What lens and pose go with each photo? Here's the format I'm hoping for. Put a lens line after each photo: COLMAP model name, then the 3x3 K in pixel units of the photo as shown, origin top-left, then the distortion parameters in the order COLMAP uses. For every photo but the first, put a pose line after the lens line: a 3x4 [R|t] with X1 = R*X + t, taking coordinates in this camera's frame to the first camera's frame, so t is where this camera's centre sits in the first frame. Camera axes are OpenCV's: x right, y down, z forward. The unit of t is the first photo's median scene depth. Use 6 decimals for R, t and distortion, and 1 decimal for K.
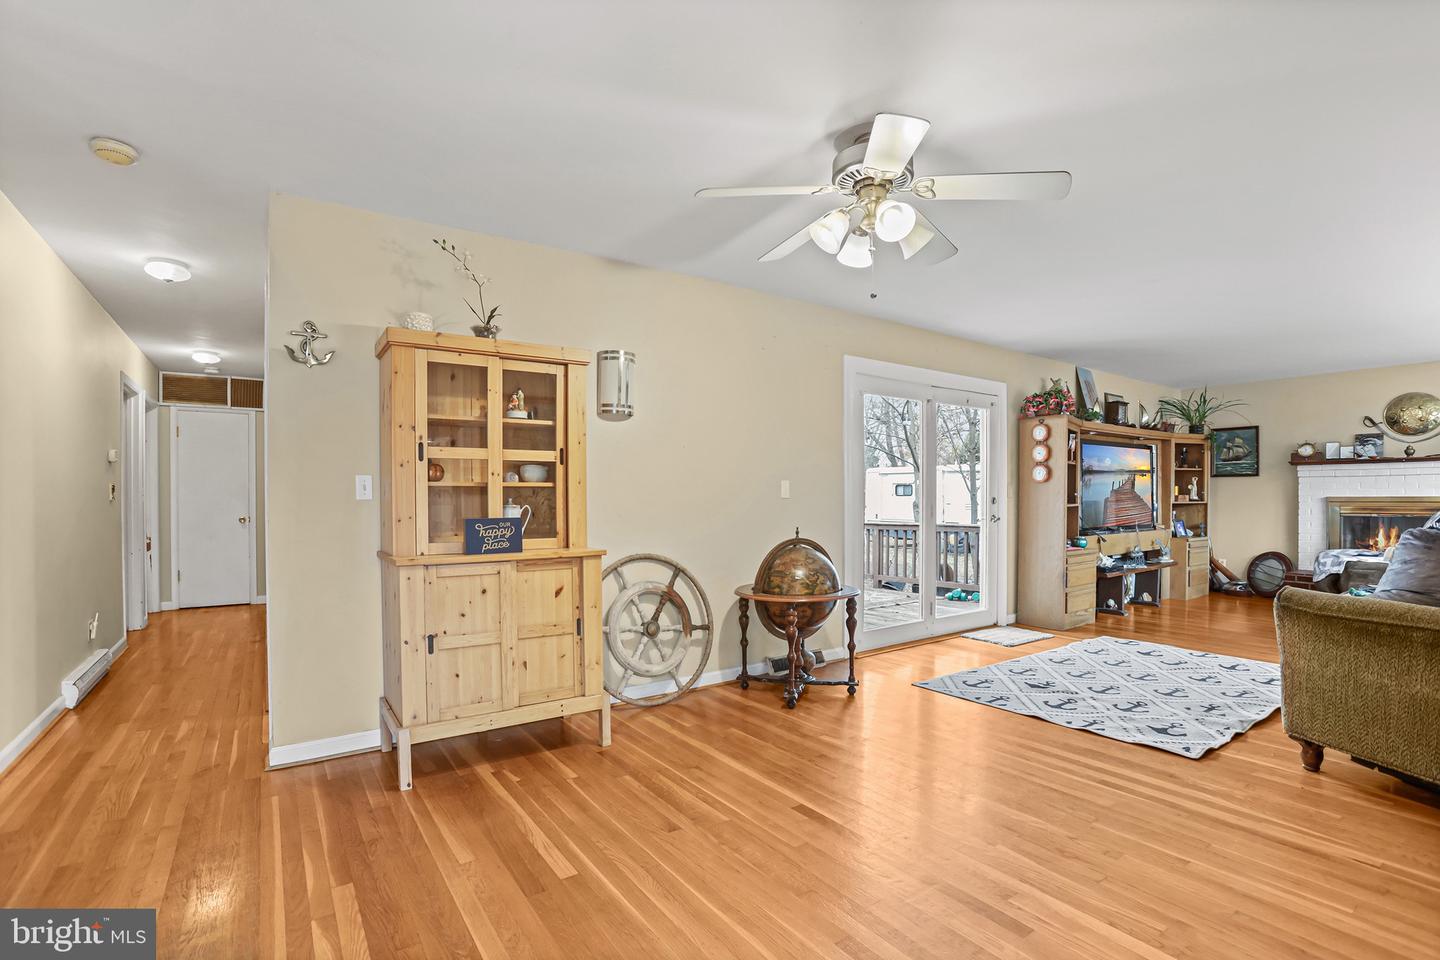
lens RADIAL K [[667.1, 0, 713.8], [0, 667.1, 505.8], [0, 0, 1]] dist [-0.068585, 0.026648]
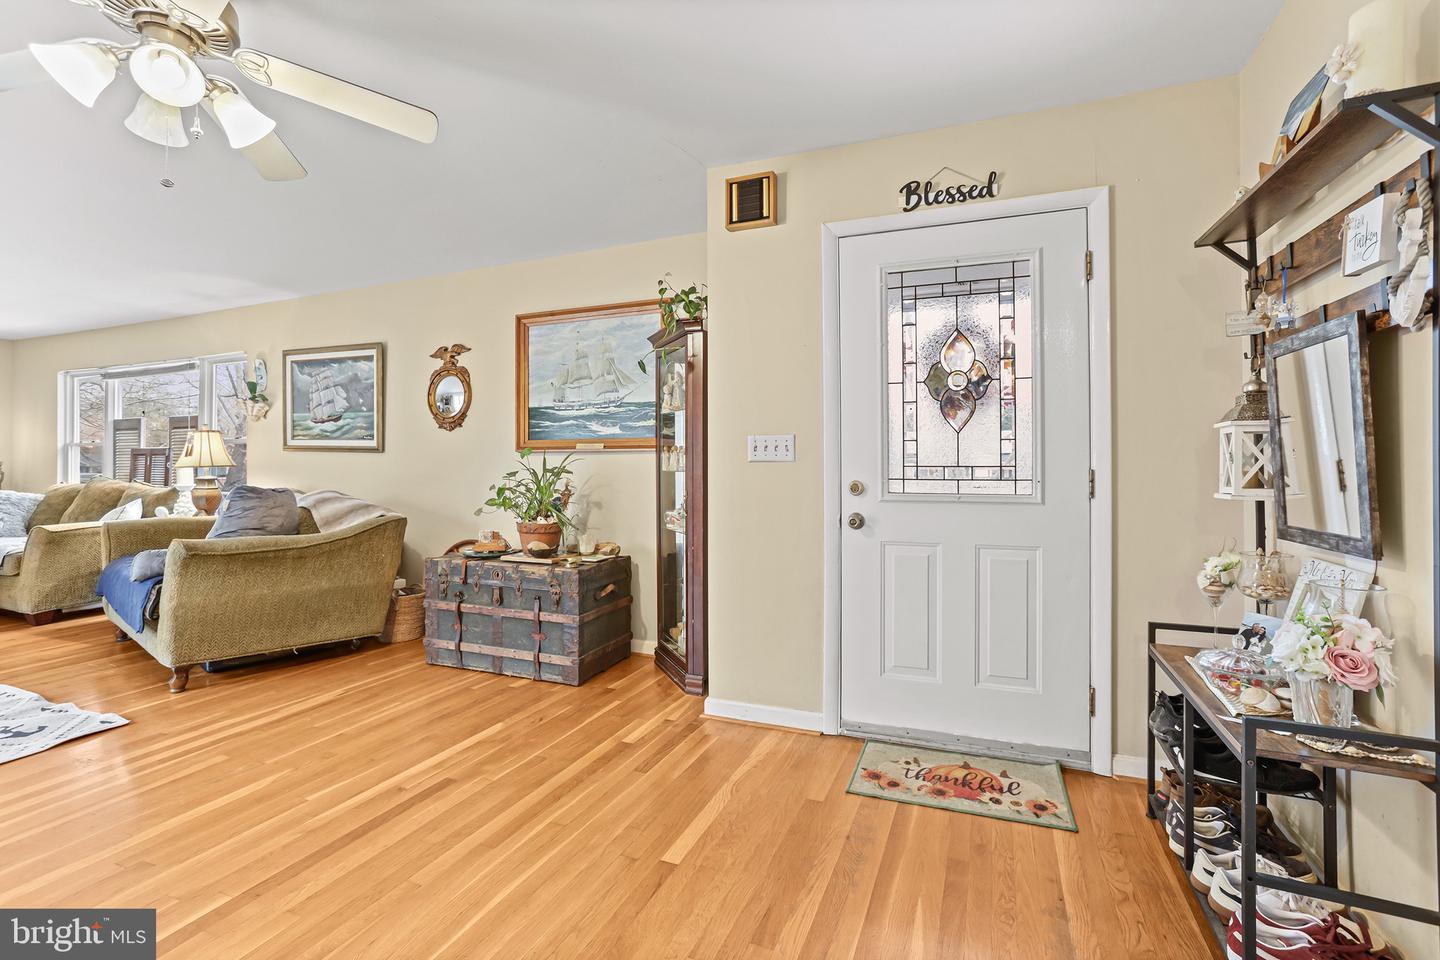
lens RADIAL K [[660.6, 0, 721.8], [0, 660.6, 464.3], [0, 0, 1]] dist [-0.071026, 0.025018]
pose [[-0.549830, 0.006623, 0.835250, -0.357410], [0.013261, 0.999912, 0.000801, 0.000356], [-0.835171, 0.011516, -0.549870, 0.463458]]
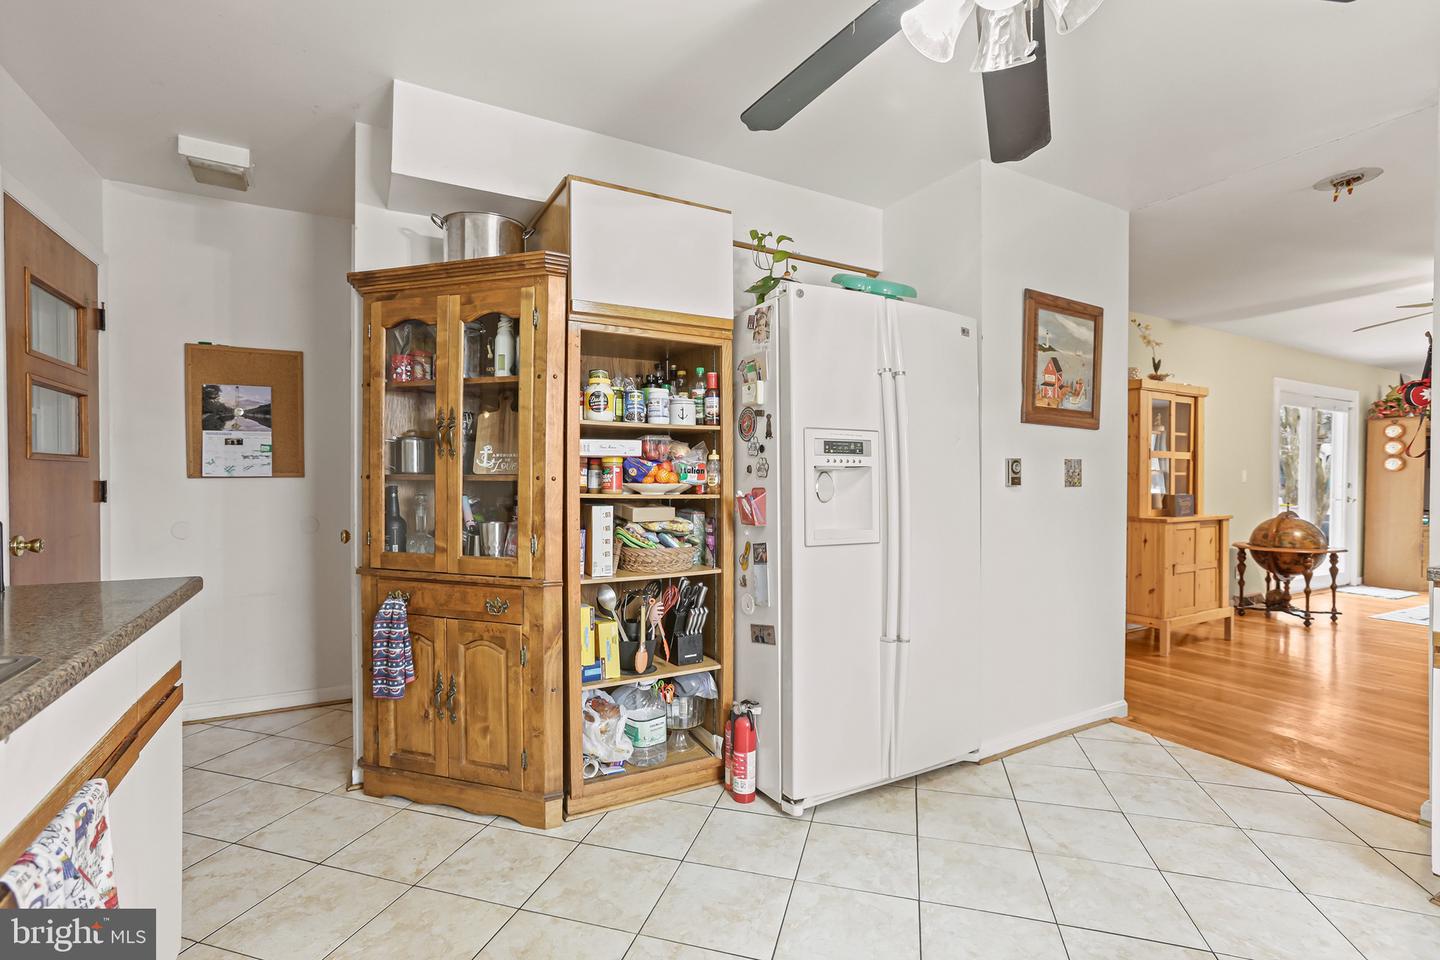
lens RADIAL K [[656.4, 0, 720.0], [0, 656.4, 480.0], [0, 0, 1]] dist [-0.000802, -0.000131]
pose [[0.995296, 0.008654, -0.096494, -0.827971], [-0.009573, 0.999913, -0.009068, 0.006151], [0.096408, 0.009950, 0.995292, -0.454942]]
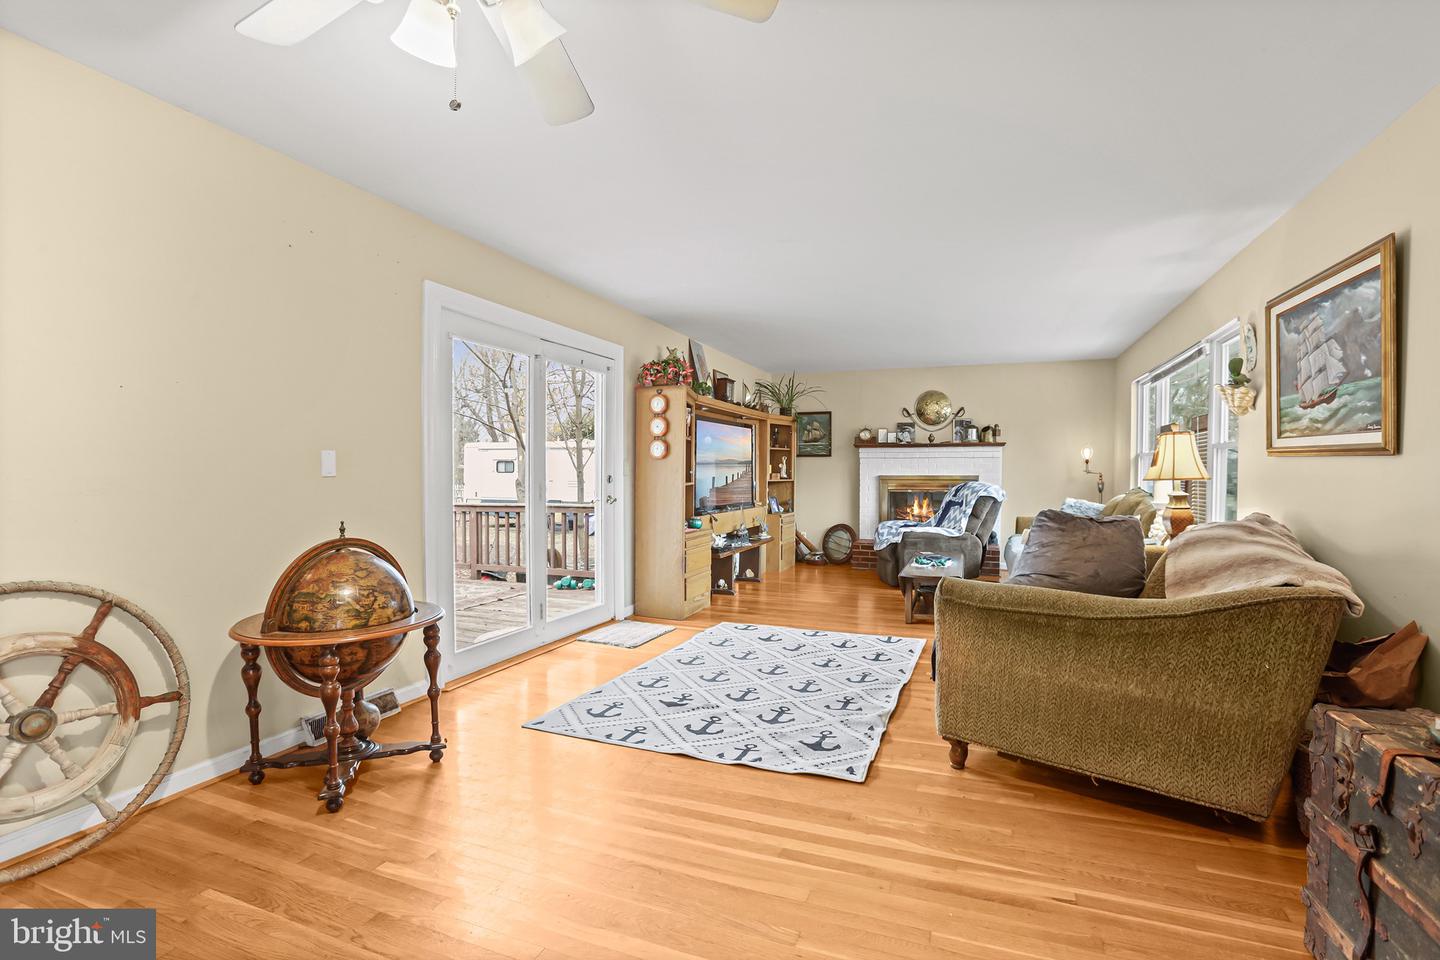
lens RADIAL K [[671.4, 0, 721.9], [0, 671.4, 490.9], [0, 0, 1]] dist [-0.071588, 0.024039]
pose [[0.829121, -0.009573, 0.558987, 0.064439], [0.002586, 0.999908, 0.013289, -0.004082], [-0.559063, -0.009572, 0.829070, 0.229417]]
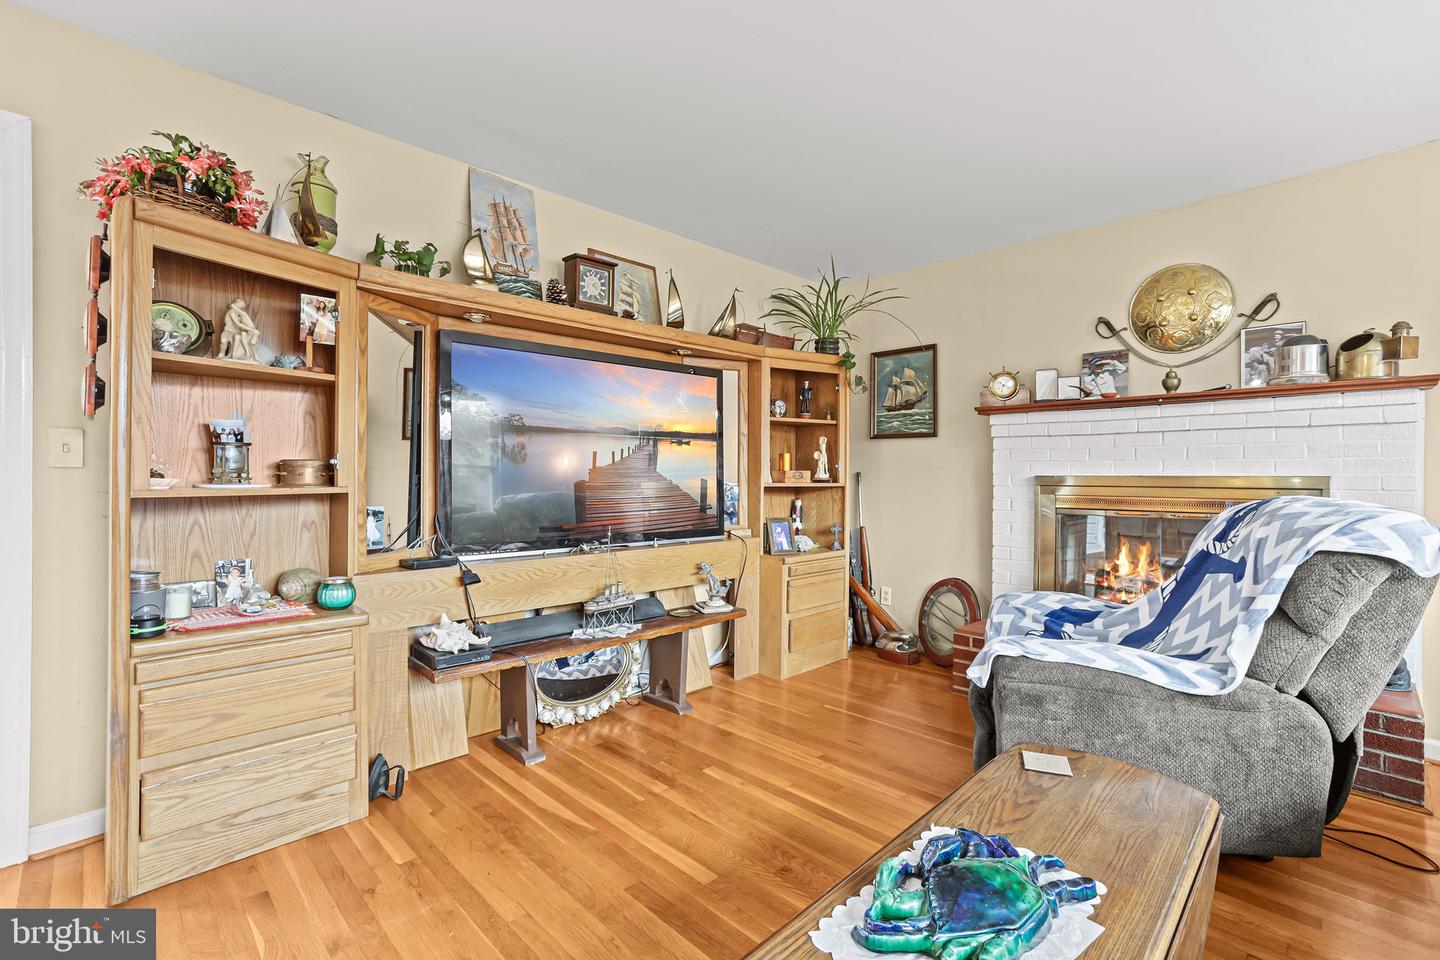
lens RADIAL K [[644.8, 0, 718.9], [0, 644.8, 474.4], [0, 0, 1]] dist [-0.038025, 0.023595]
pose [[0.985179, 0.011015, 0.171175, 0.927118], [-0.008644, 0.999856, -0.014590, -0.008116], [-0.171311, 0.012894, 0.985133, 0.807087]]
